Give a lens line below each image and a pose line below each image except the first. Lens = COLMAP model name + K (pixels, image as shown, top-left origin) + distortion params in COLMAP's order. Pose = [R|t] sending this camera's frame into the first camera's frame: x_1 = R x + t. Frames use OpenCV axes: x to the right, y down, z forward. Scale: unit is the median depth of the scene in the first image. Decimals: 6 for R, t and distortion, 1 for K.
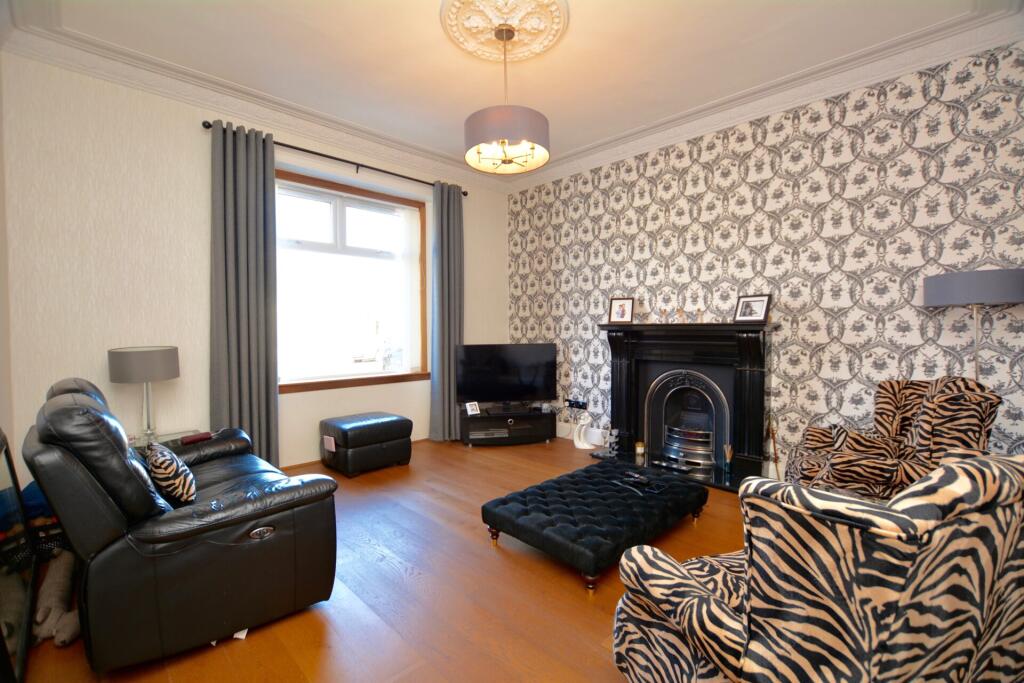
lens RADIAL K [[450.2, 0, 507.8], [0, 450.2, 340.1], [0, 0, 1]] dist [-0.003514, -0.000046]
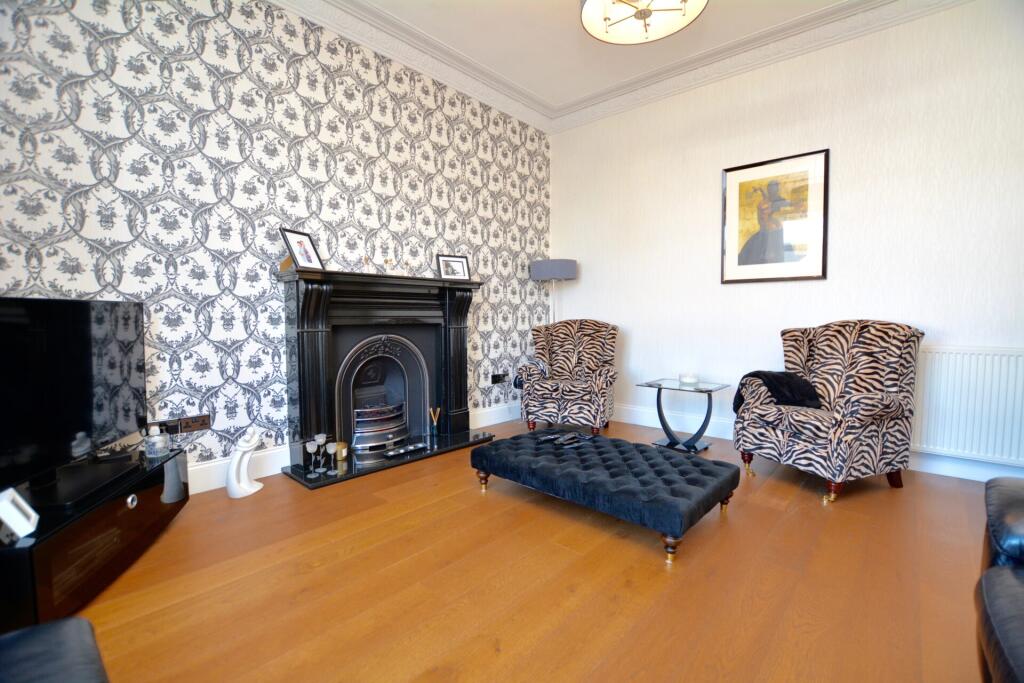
lens RADIAL K [[450.2, 0, 507.8], [0, 450.2, 342.7], [0, 0, 1]] dist [-0.003514, -0.000046]
pose [[-0.037163, -0.050067, 0.998054, -0.408990], [0.030194, 0.998232, 0.051201, 0.041882], [-0.998853, 0.032038, -0.035586, 0.748934]]
